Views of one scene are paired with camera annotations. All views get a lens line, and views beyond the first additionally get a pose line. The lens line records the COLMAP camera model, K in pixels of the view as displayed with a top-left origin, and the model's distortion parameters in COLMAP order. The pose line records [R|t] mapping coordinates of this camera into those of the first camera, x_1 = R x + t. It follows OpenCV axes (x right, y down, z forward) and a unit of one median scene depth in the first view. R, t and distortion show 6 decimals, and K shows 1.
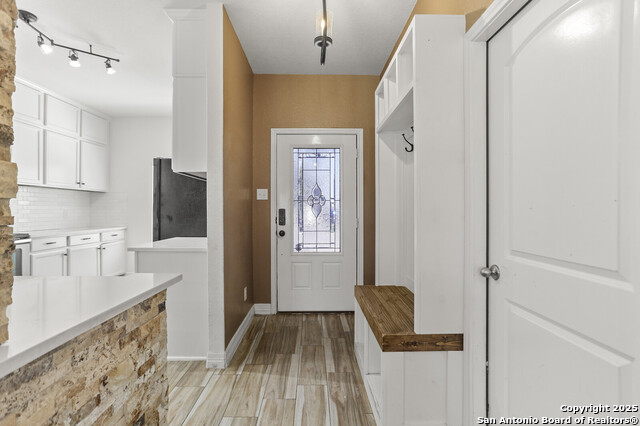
lens RADIAL K [[312.1, 0, 317.0], [0, 312.1, 206.1], [0, 0, 1]] dist [-0.047551, 0.035747]
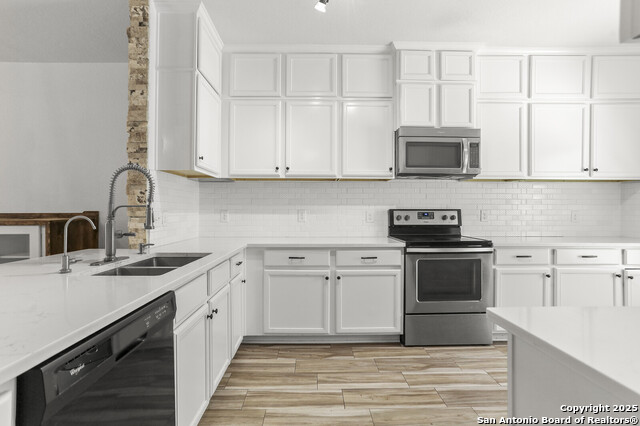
lens RADIAL K [[312.1, 0, 317.0], [0, 312.1, 206.1], [0, 0, 1]] dist [-0.047551, 0.035747]
pose [[0.013643, -0.006478, -0.999886, -0.142252], [0.009952, 0.999930, -0.006342, 0.002481], [0.999857, -0.009864, 0.013706, 0.469776]]
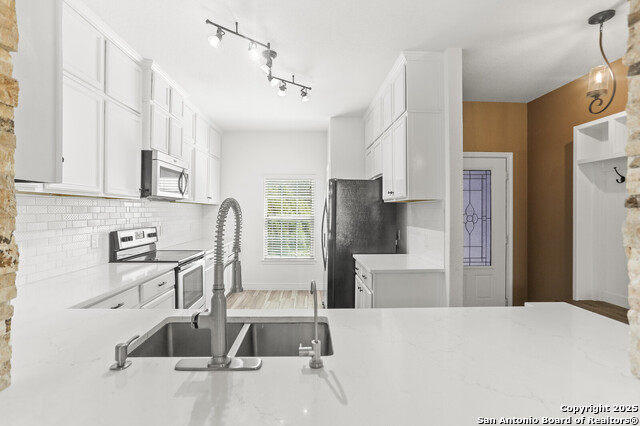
lens RADIAL K [[313.5, 0, 320.3], [0, 313.5, 210.3], [0, 0, 1]] dist [-0.002399, -0.000255]
pose [[0.999598, 0.002805, 0.028228, -0.490839], [-0.003064, 0.999953, 0.009162, -0.048661], [-0.028201, -0.009245, 0.999560, -0.067401]]
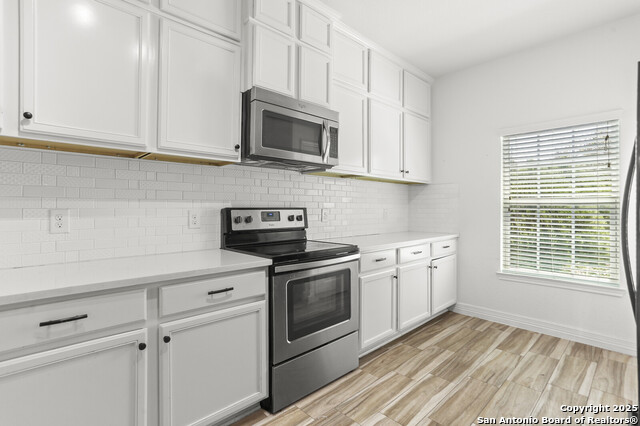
lens RADIAL K [[312.1, 0, 317.0], [0, 312.1, 206.1], [0, 0, 1]] dist [-0.047551, 0.035747]
pose [[0.677512, 0.000198, -0.735512, -0.432825], [0.004402, 0.999981, 0.004324, 0.002487], [0.735498, -0.006167, 0.677498, 0.416442]]
